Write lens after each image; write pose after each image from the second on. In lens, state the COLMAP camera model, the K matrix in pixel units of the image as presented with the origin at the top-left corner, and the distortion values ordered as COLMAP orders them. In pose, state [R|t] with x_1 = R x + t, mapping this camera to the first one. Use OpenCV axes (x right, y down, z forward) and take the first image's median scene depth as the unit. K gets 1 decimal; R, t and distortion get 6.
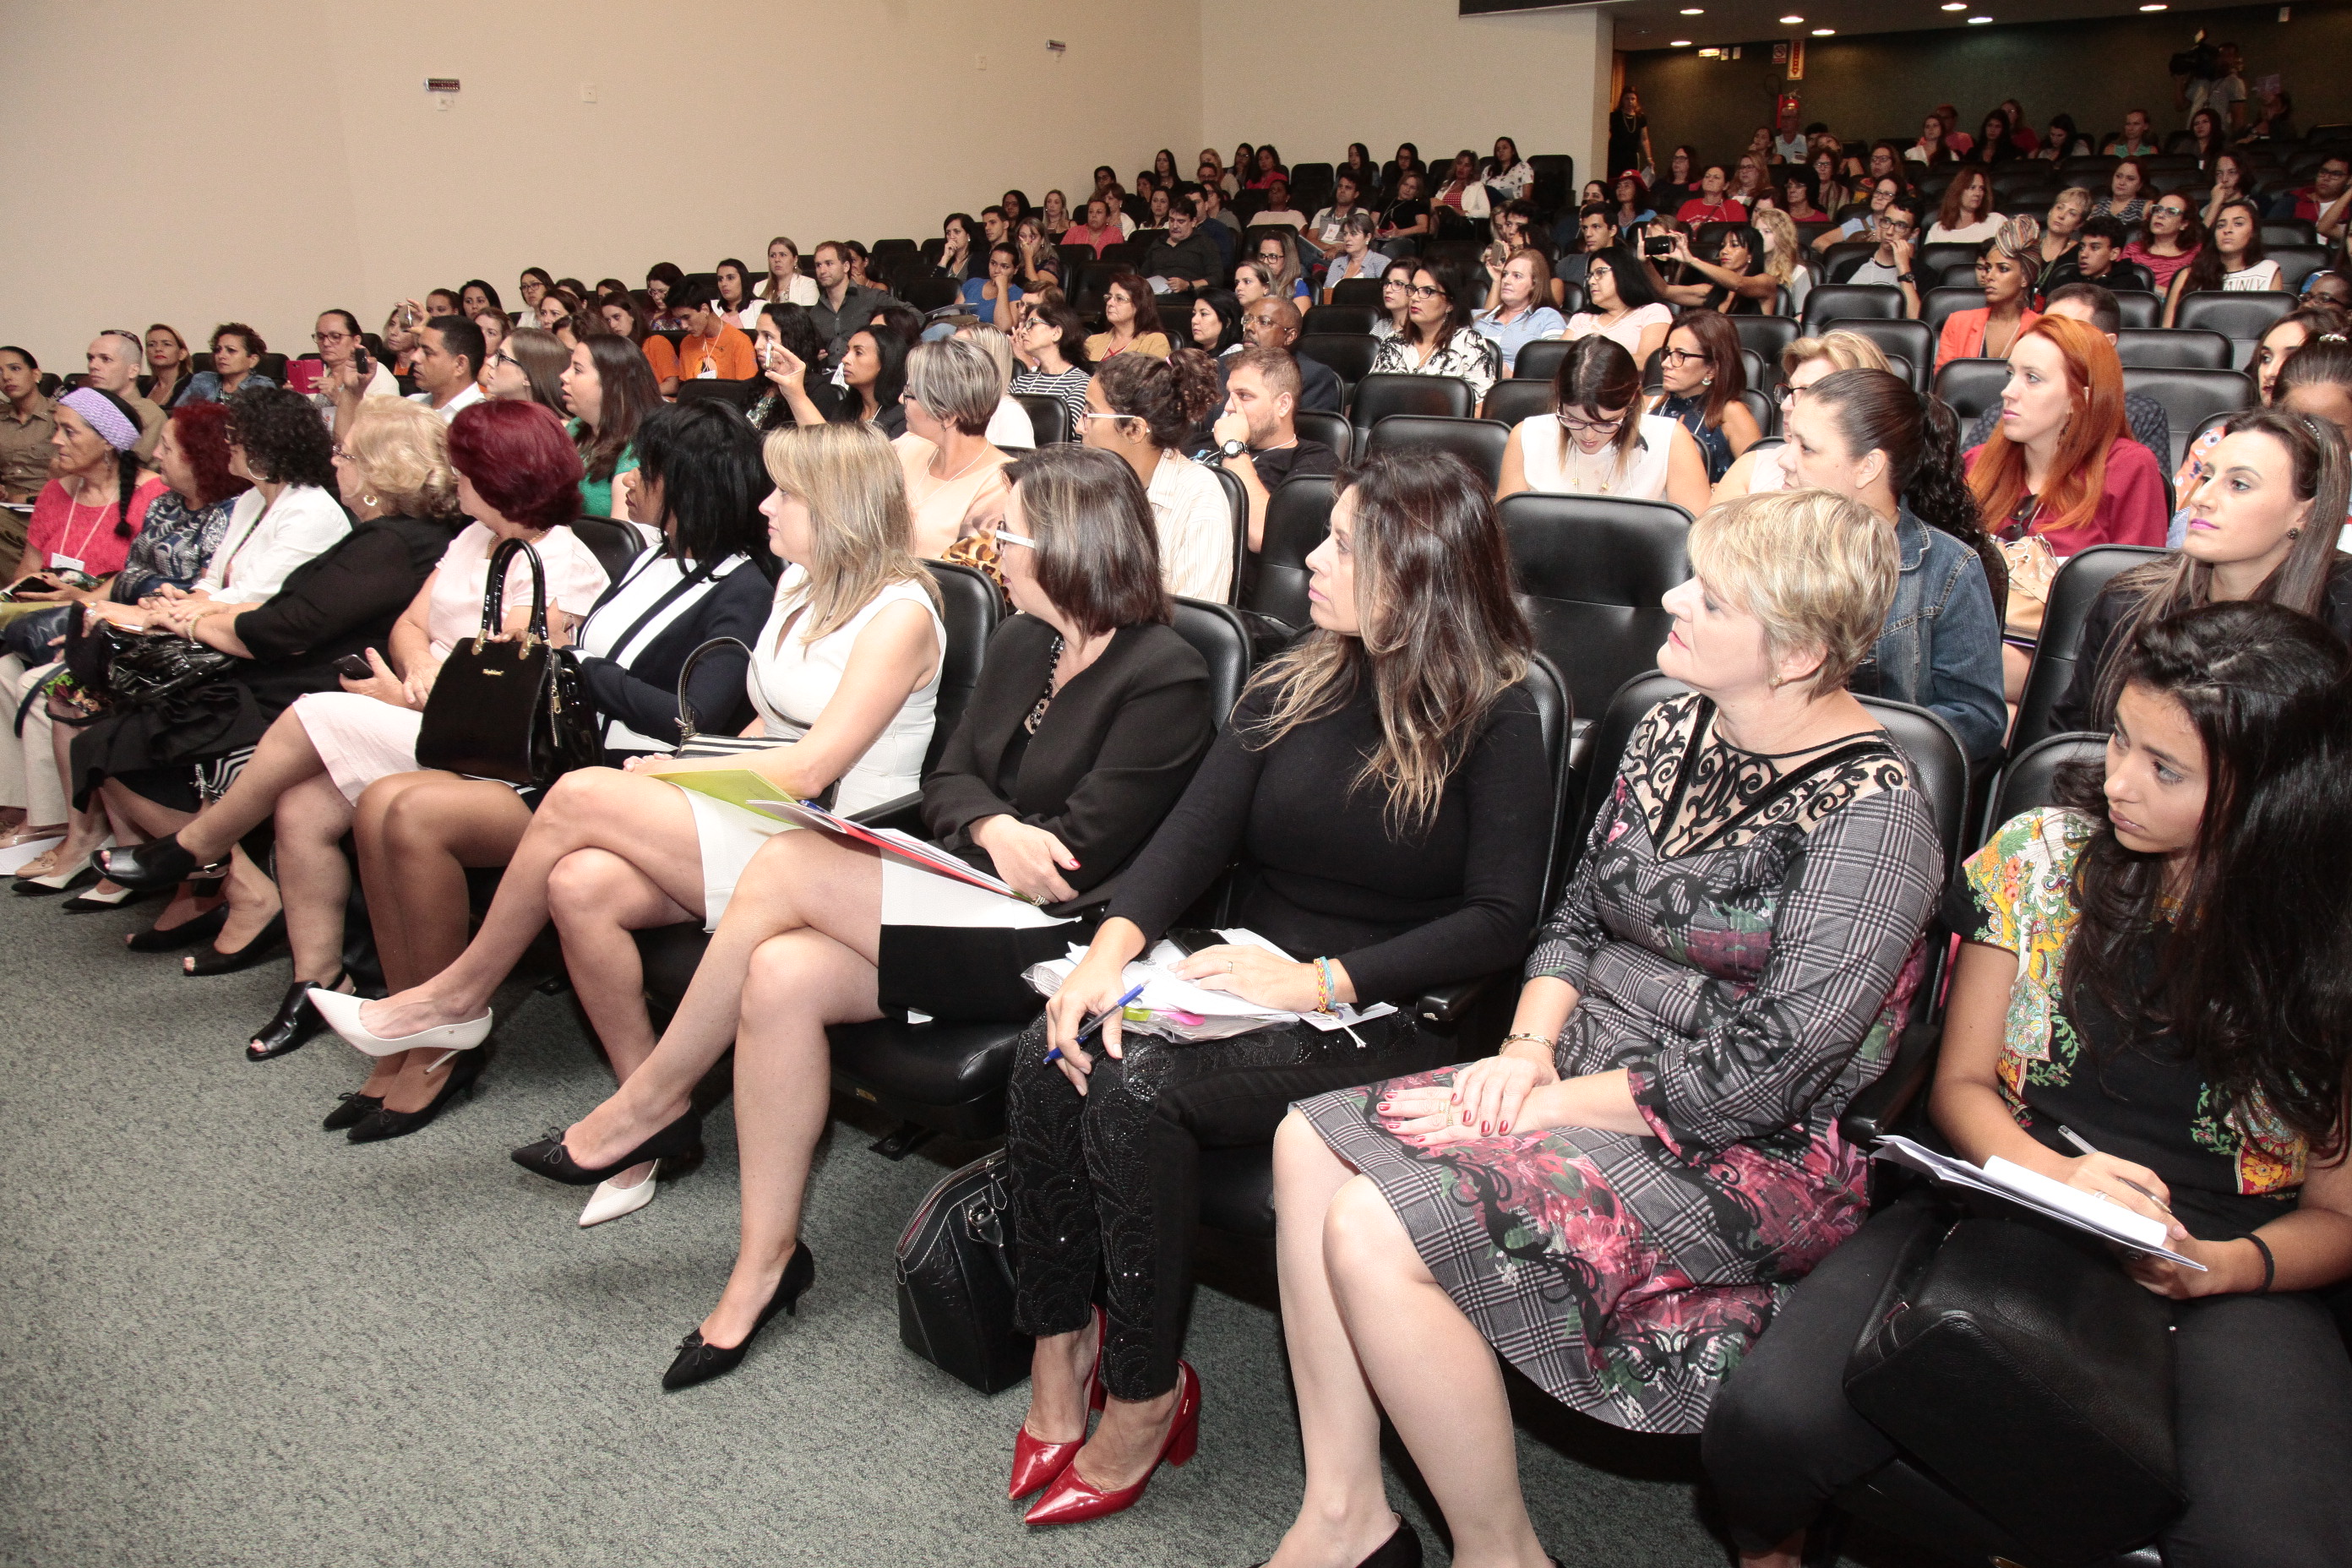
lens RADIAL K [[1619.8, 0, 1195.3], [0, 1619.8, 743.0], [0, 0, 1]] dist [-0.124136, 0.065903]
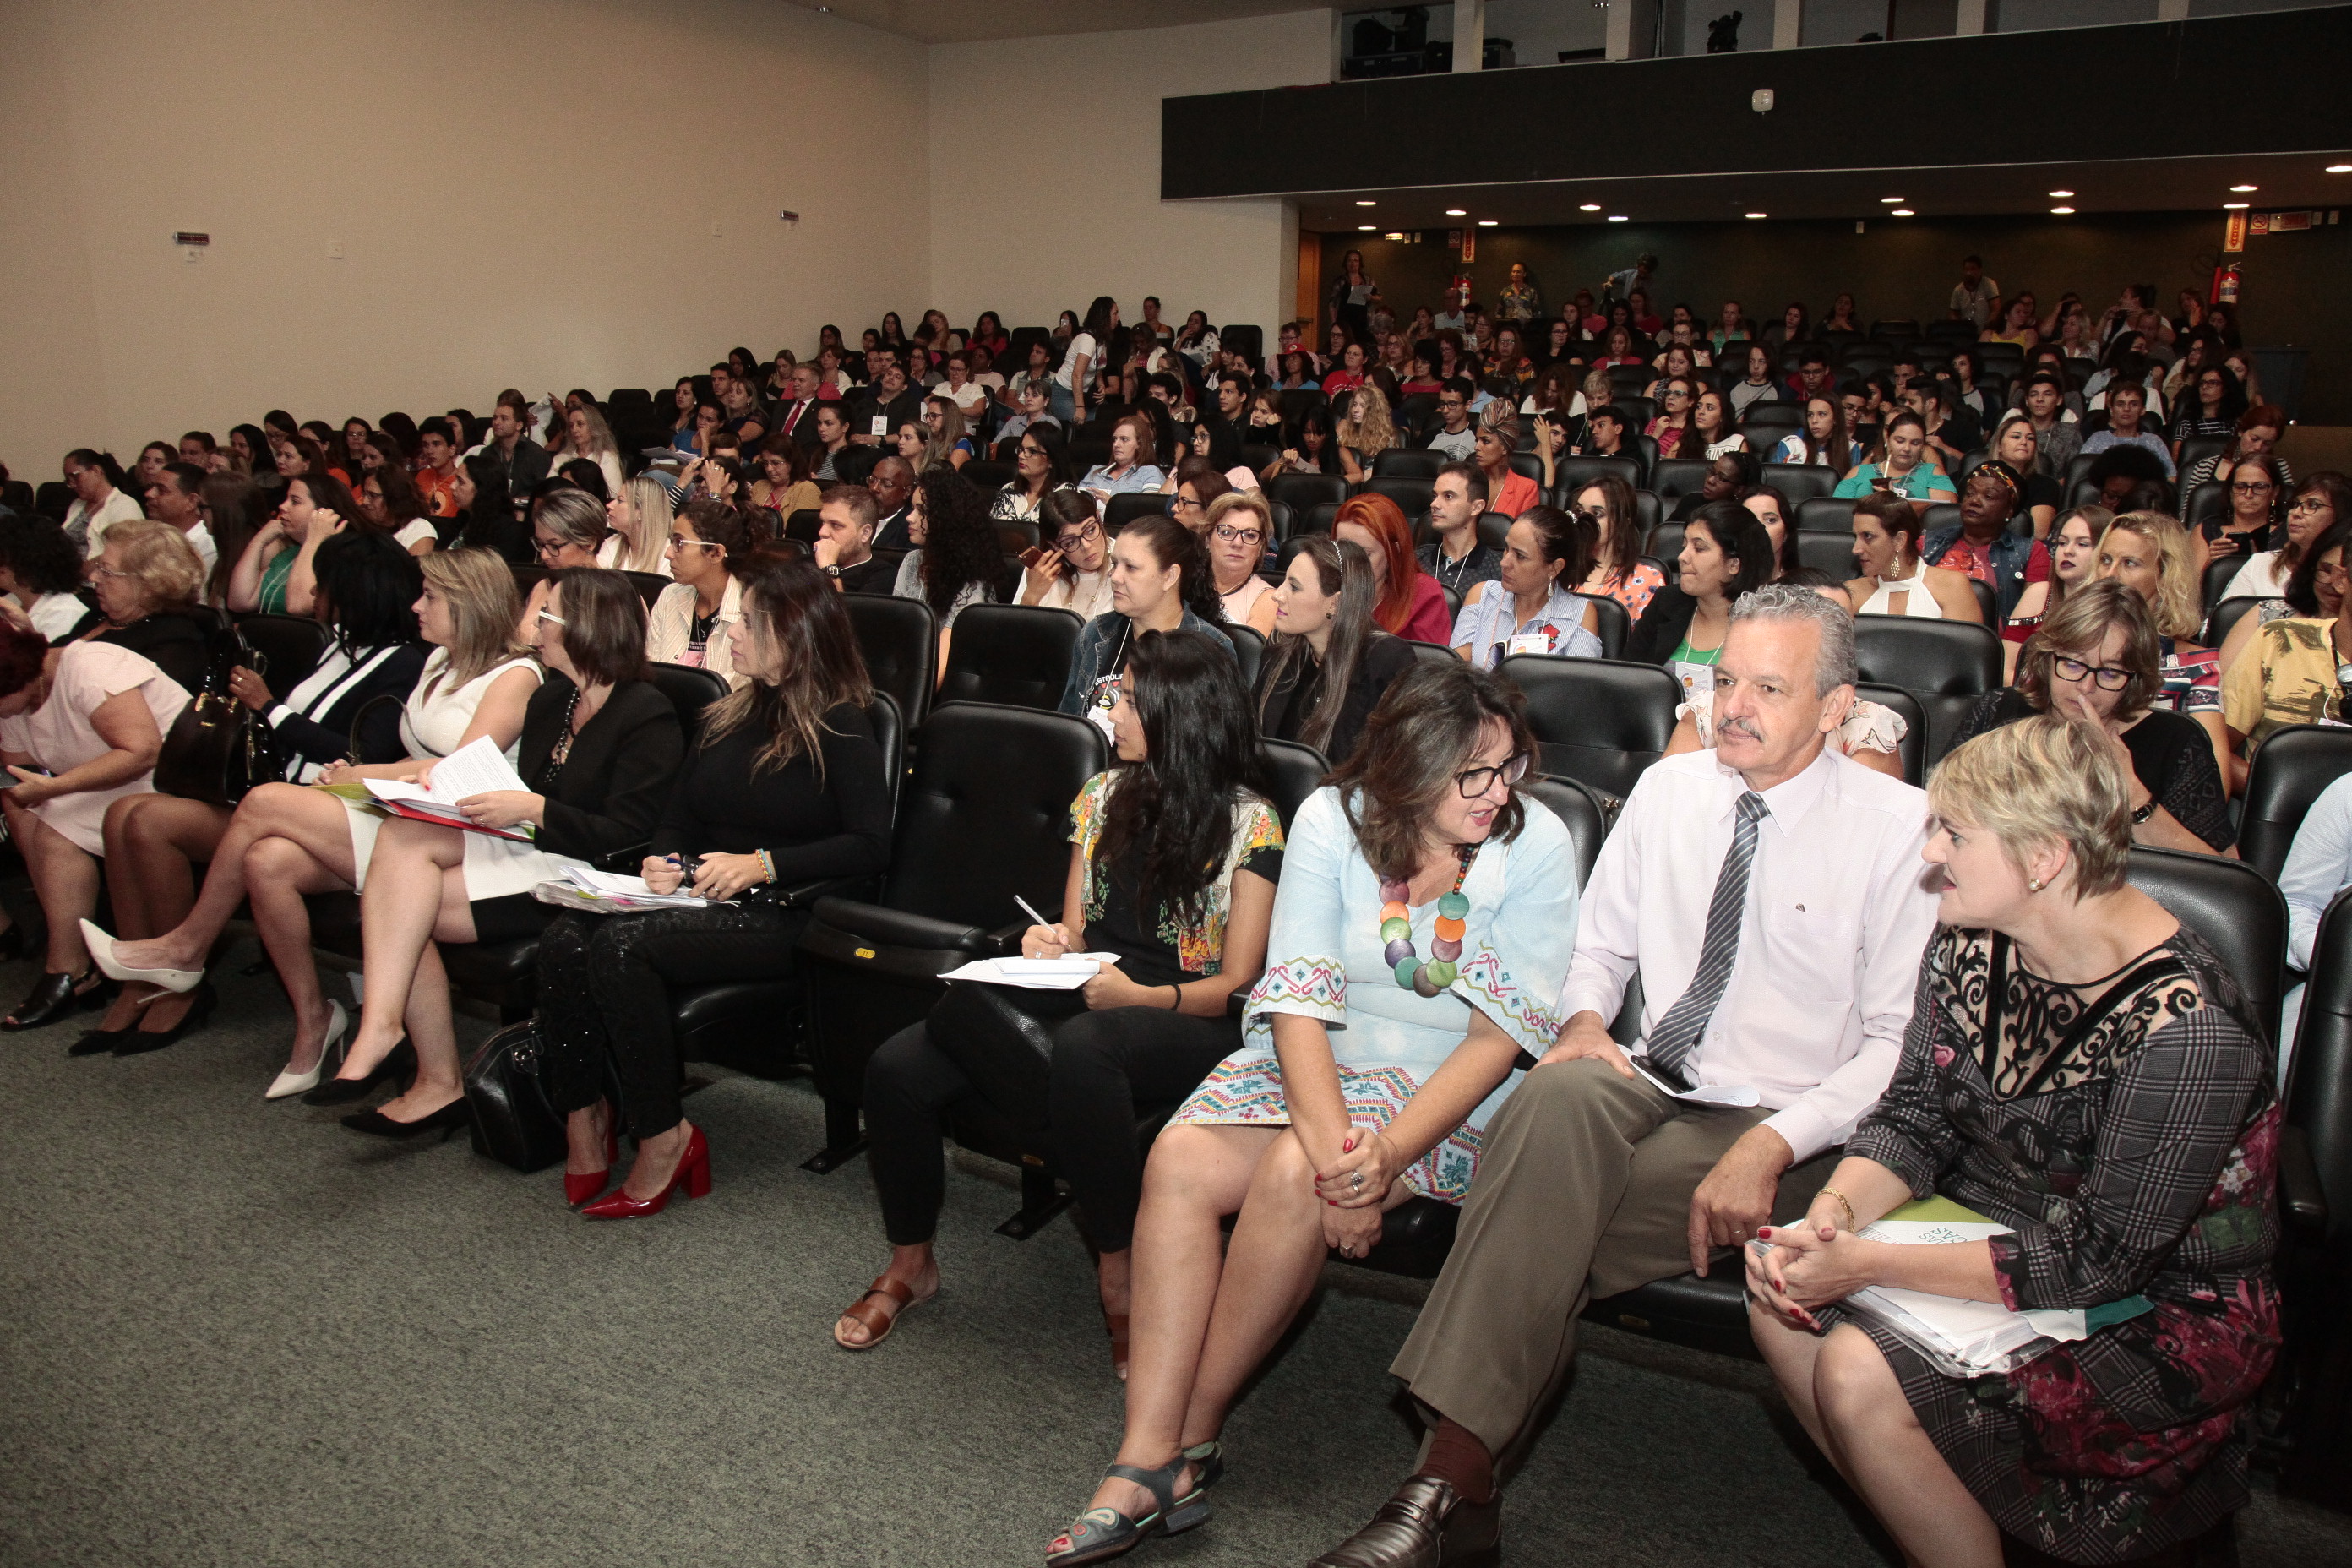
lens RADIAL K [[1619.8, 0, 1183.1], [0, 1619.8, 798.9], [0, 0, 1]] dist [-0.124136, 0.065903]
pose [[0.992322, 0.000285, 0.123683, 0.102425], [0.006420, 0.998531, -0.053805, 0.044632], [-0.123516, 0.054186, 0.990862, -0.199298]]
